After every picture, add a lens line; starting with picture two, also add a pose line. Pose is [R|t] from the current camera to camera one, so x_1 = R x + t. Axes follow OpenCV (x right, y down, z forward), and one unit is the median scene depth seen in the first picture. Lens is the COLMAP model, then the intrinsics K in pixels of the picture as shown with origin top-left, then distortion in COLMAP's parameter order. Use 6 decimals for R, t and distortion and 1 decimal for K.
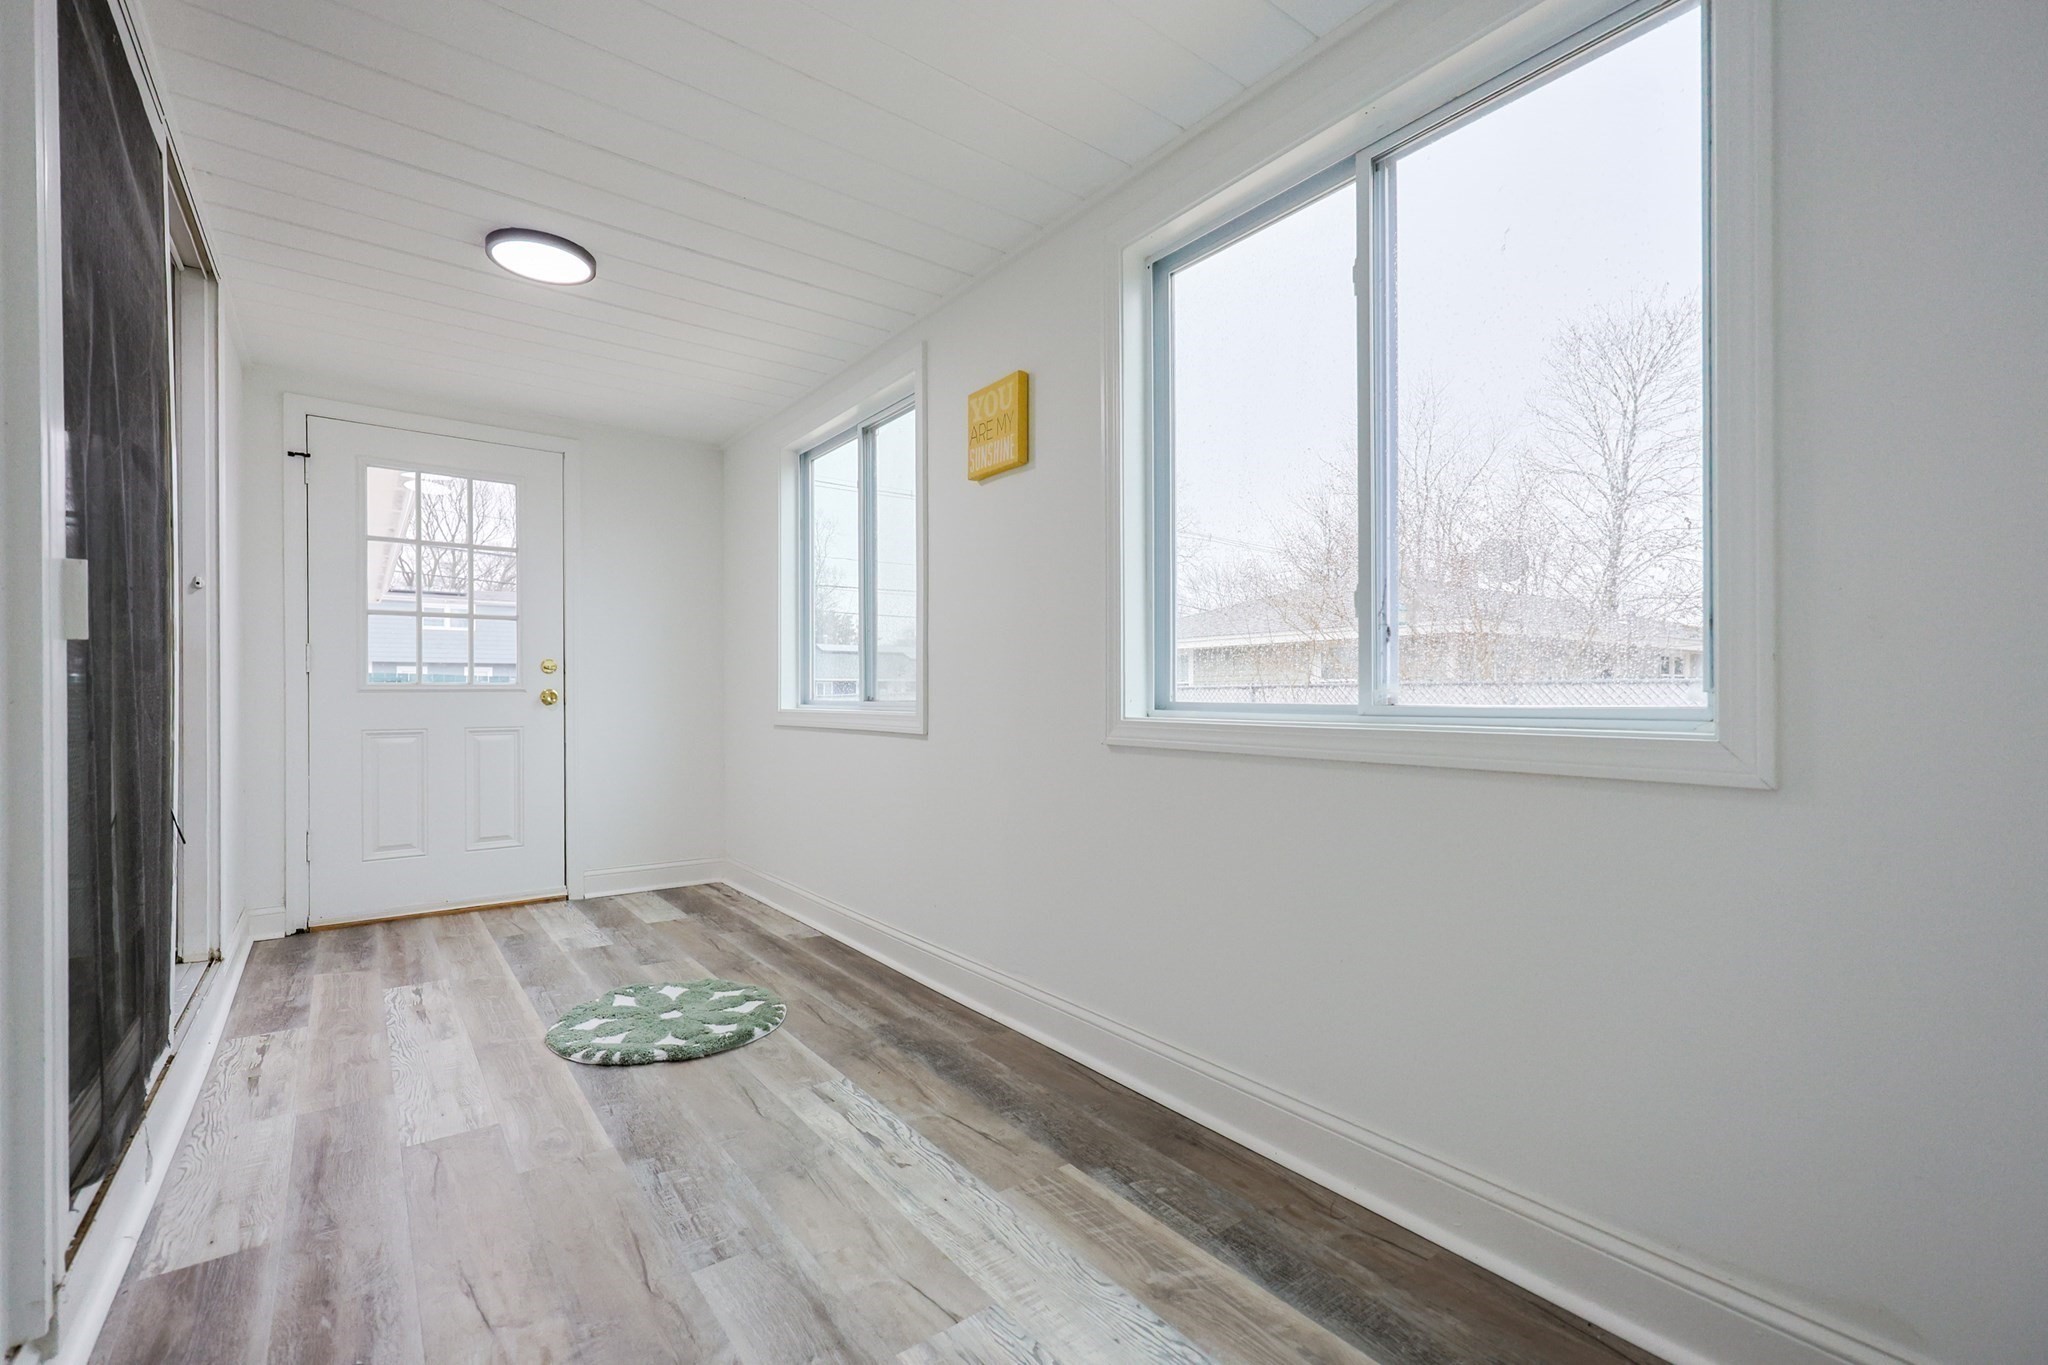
lens RADIAL K [[885.2, 0, 1015.8], [0, 885.2, 688.0], [0, 0, 1]] dist [0.001893, 0.000959]
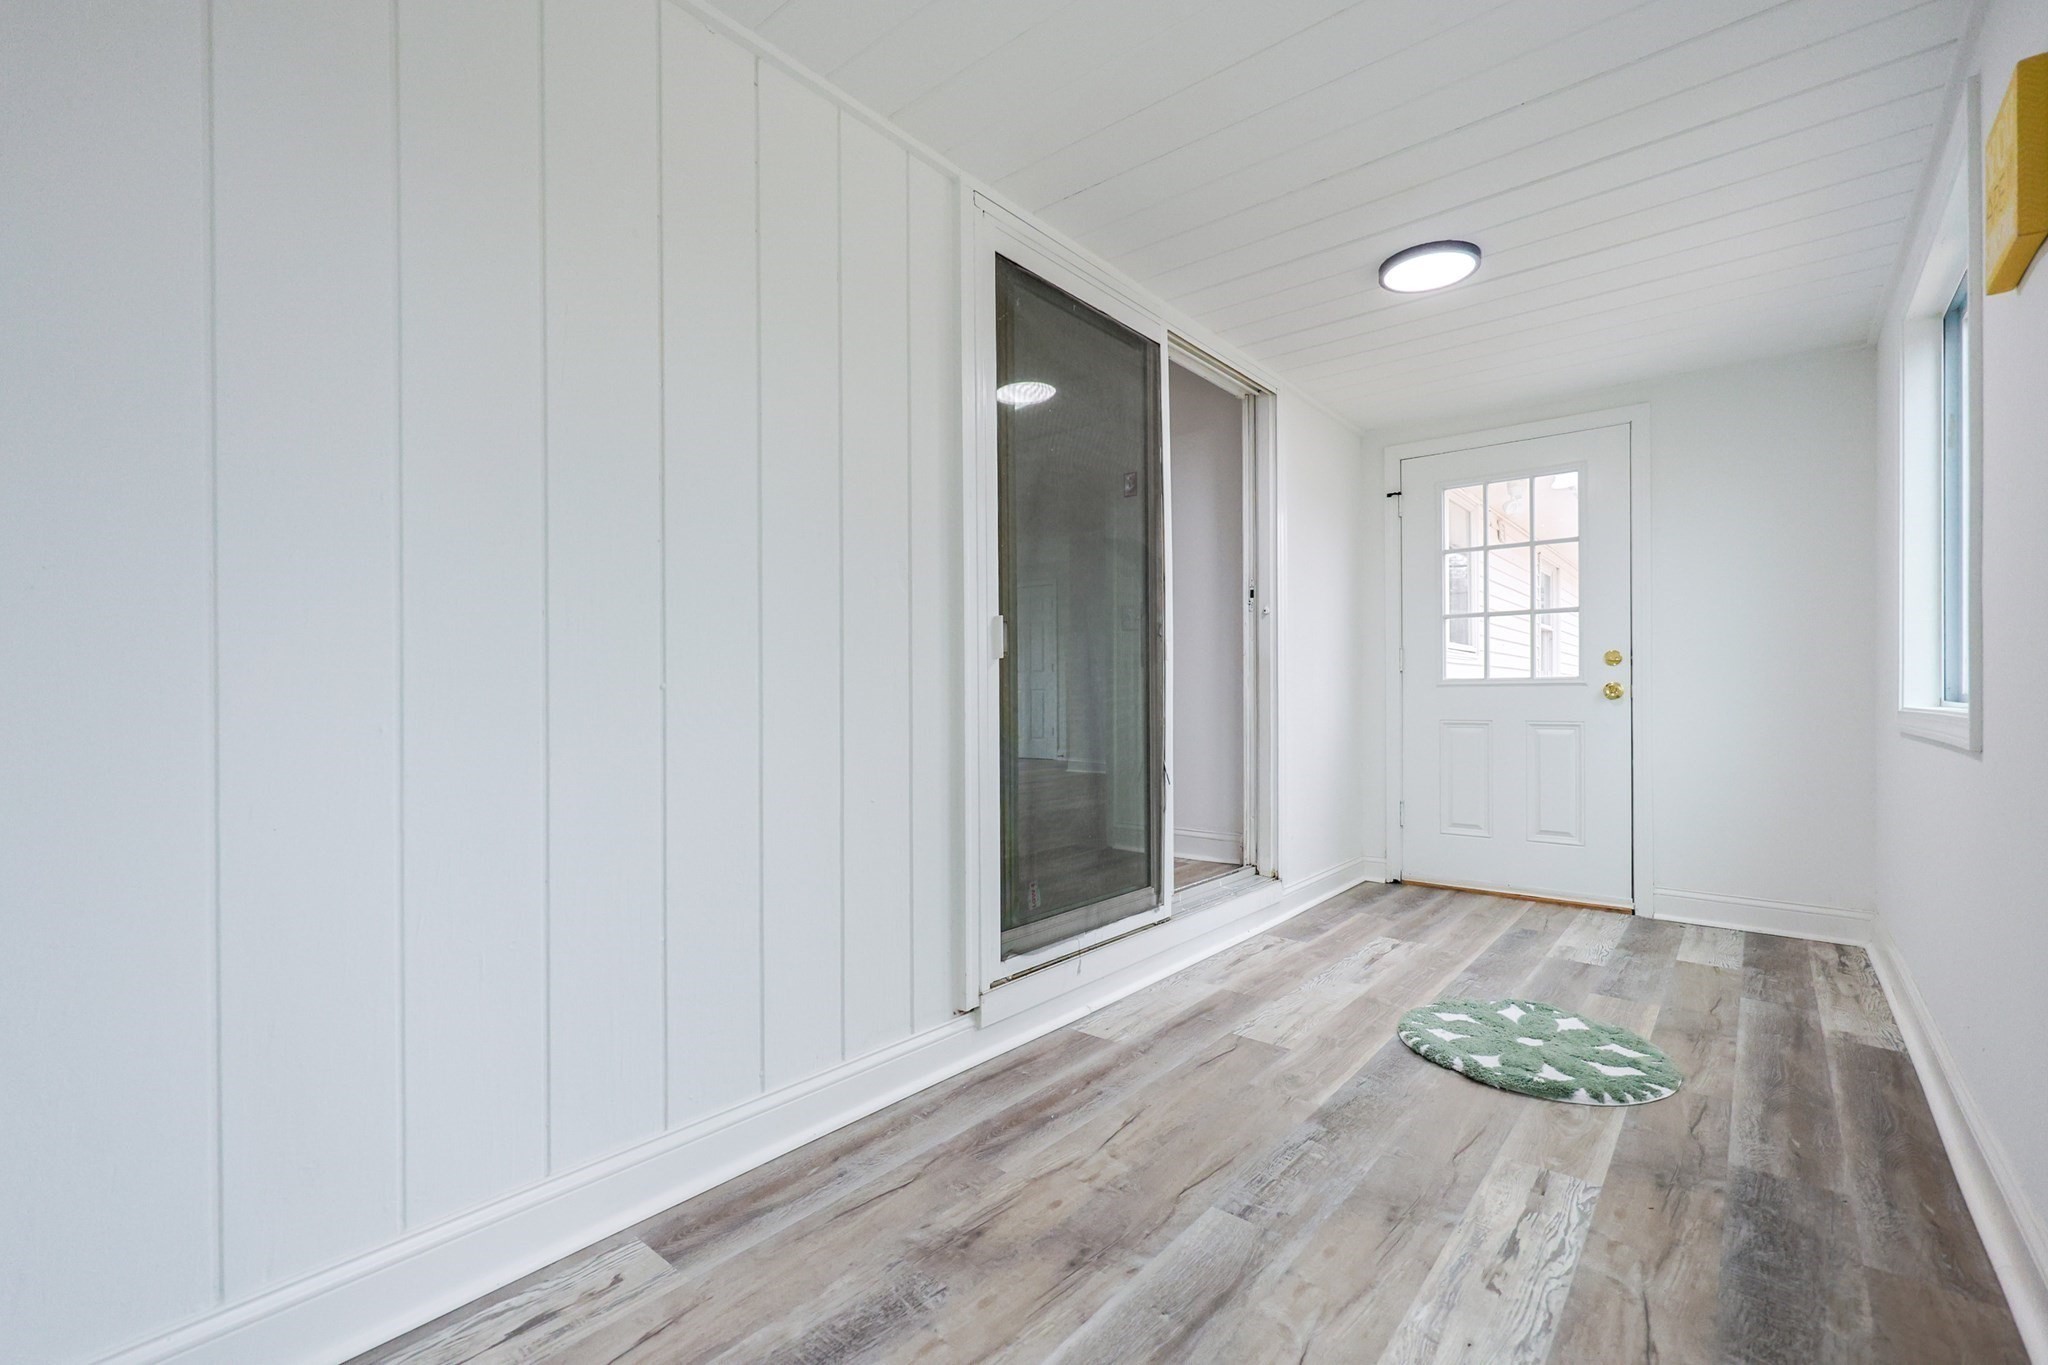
lens RADIAL K [[885.2, 0, 1022.3], [0, 885.2, 686.3], [0, 0, 1]] dist [0.001893, 0.000959]
pose [[0.230839, -0.008544, -0.972954, 0.425660], [0.008865, 0.999938, -0.006678, 0.011147], [0.972951, -0.007083, 0.230901, 0.336370]]
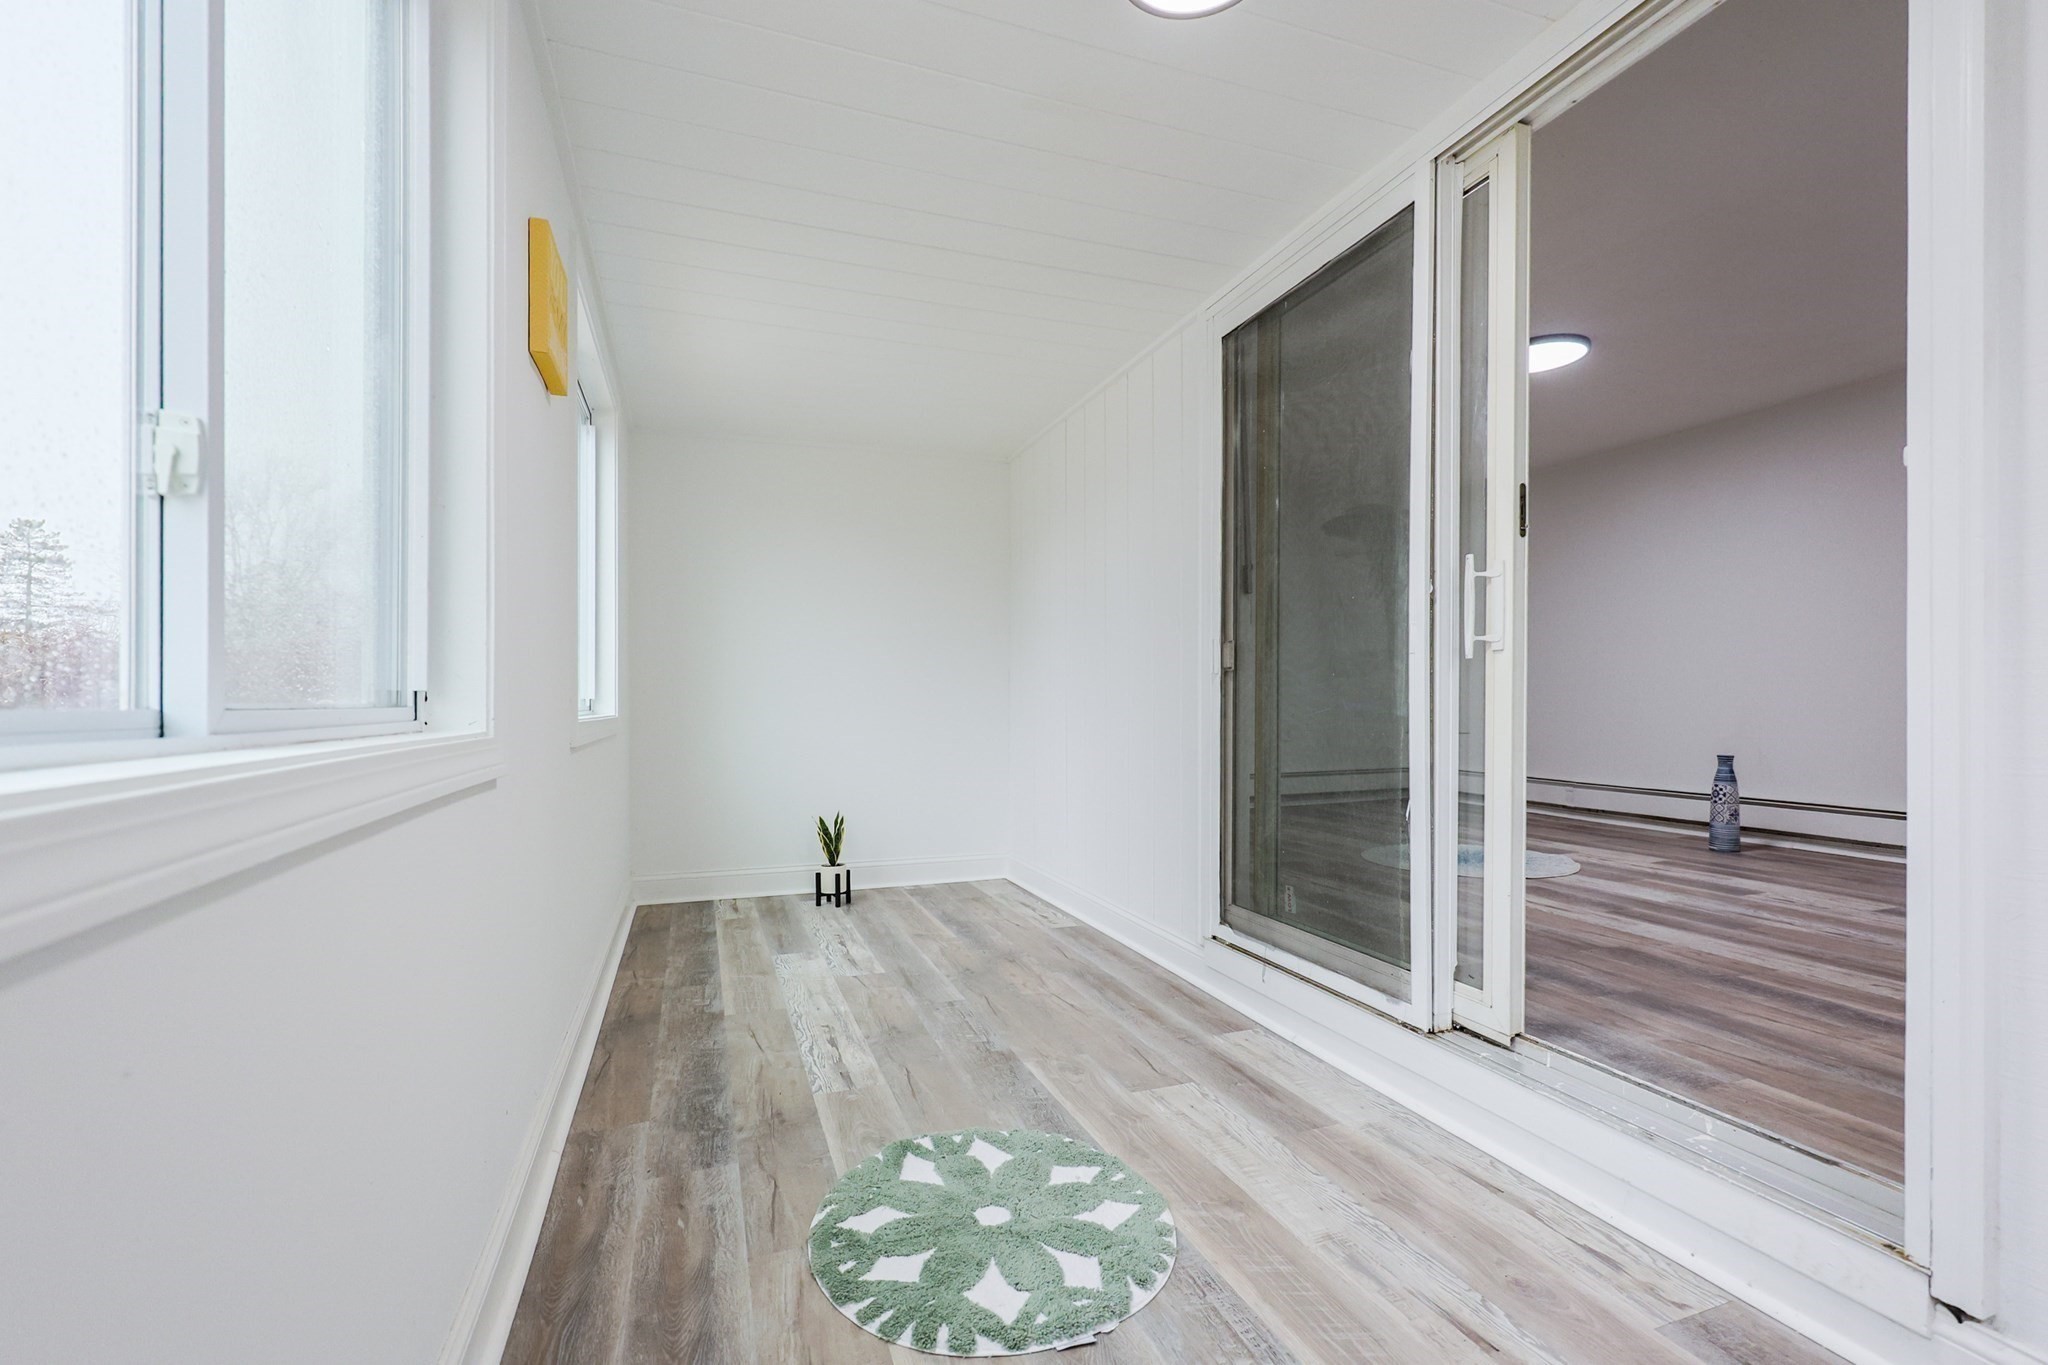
lens RADIAL K [[885.2, 0, 1050.8], [0, 885.2, 712.0], [0, 0, 1]] dist [0.001893, 0.000959]
pose [[-0.966393, -0.000858, 0.257067, -0.672194], [-0.000449, 0.999999, 0.001650, 0.021364], [-0.257068, 0.001479, -0.966392, 1.817914]]
